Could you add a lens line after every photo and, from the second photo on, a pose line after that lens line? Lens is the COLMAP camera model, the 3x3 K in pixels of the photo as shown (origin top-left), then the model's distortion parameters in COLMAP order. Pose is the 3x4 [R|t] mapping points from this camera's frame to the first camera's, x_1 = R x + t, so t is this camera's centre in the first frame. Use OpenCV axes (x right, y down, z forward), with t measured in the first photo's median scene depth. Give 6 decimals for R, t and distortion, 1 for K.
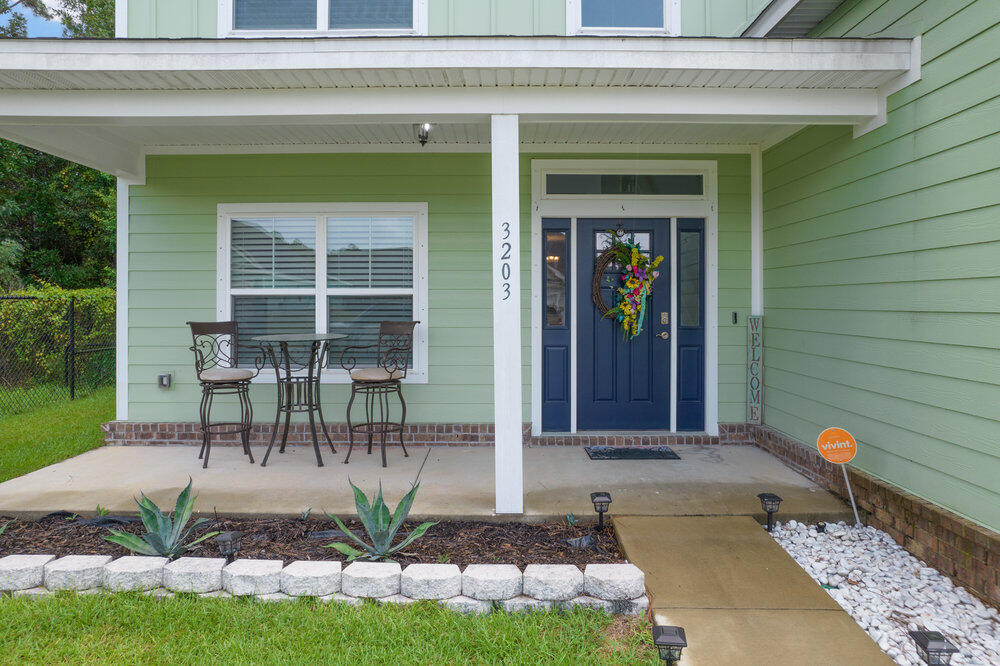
lens RADIAL K [[629.5, 0, 508.7], [0, 629.5, 305.4], [0, 0, 1]] dist [-0.054691, 0.037068]
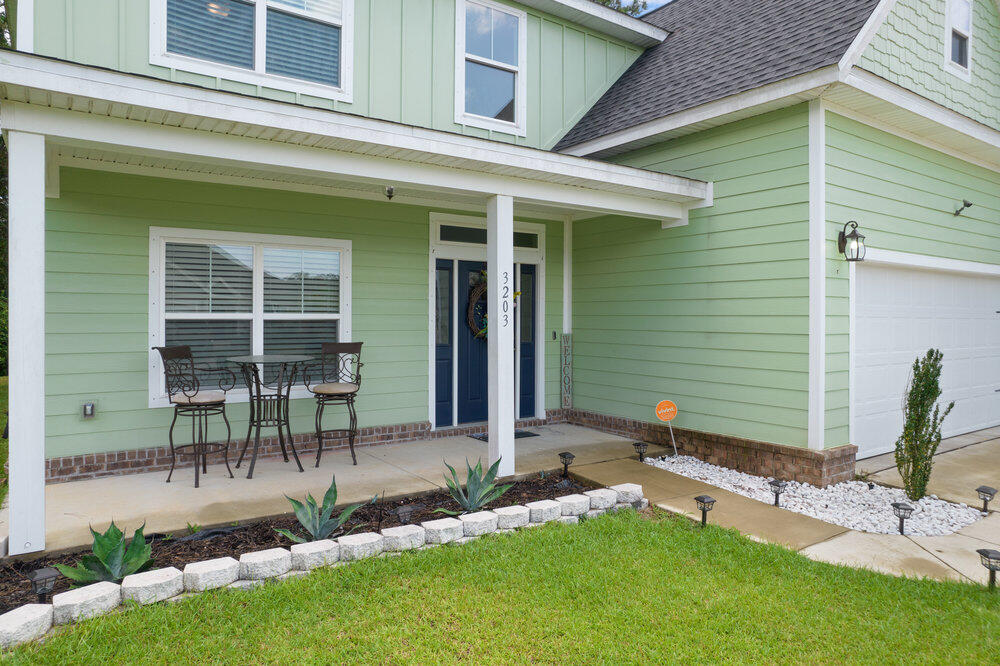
lens RADIAL K [[629.5, 0, 473.3], [0, 629.5, 322.9], [0, 0, 1]] dist [-0.054691, 0.037068]
pose [[0.837914, -0.002039, 0.545798, -0.586097], [-0.000848, 0.999987, 0.005037, -0.016492], [-0.545801, -0.004684, 0.837902, -0.105758]]
